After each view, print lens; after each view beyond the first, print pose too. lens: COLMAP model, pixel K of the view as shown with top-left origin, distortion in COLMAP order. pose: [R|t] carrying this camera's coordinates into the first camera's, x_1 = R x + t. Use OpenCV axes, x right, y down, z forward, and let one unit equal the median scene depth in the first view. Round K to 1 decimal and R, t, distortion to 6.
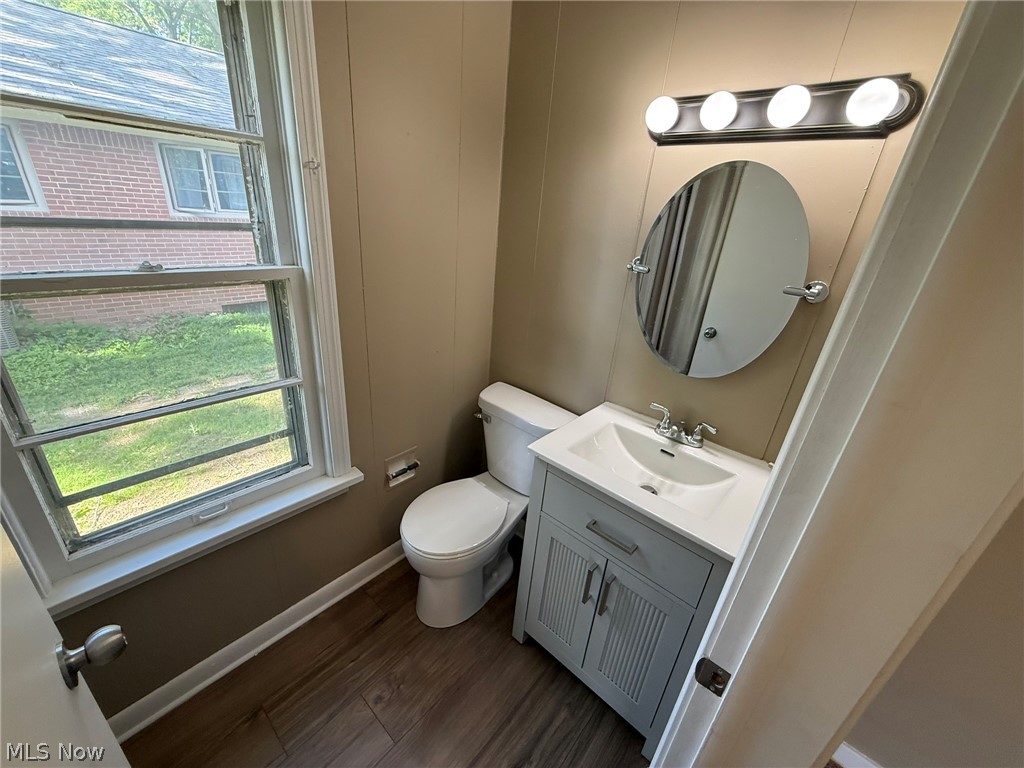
lens RADIAL K [[407.3, 0, 510.2], [0, 407.3, 384.9], [0, 0, 1]] dist [-0.001756, 0.000354]
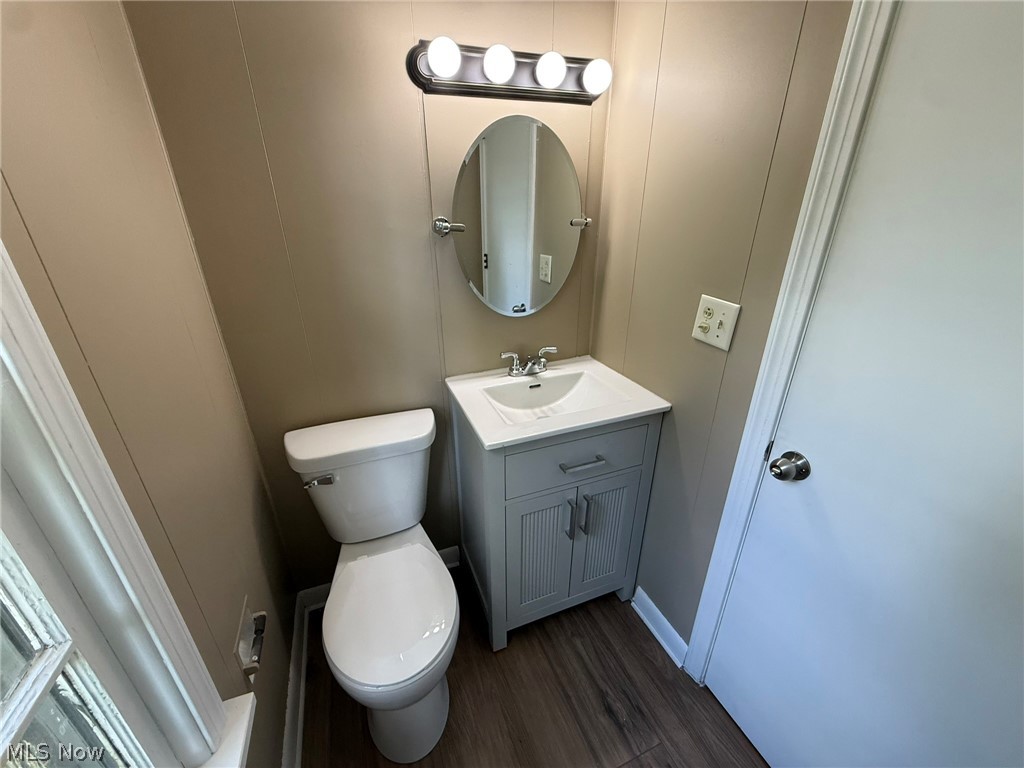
lens RADIAL K [[407.3, 0, 510.2], [0, 407.3, 384.9], [0, 0, 1]] dist [-0.001756, 0.000354]
pose [[0.450023, -0.431676, 0.781751, -0.525229], [0.400776, 0.879923, 0.255175, -0.151196], [-0.798034, 0.198472, 0.568991, 0.412481]]
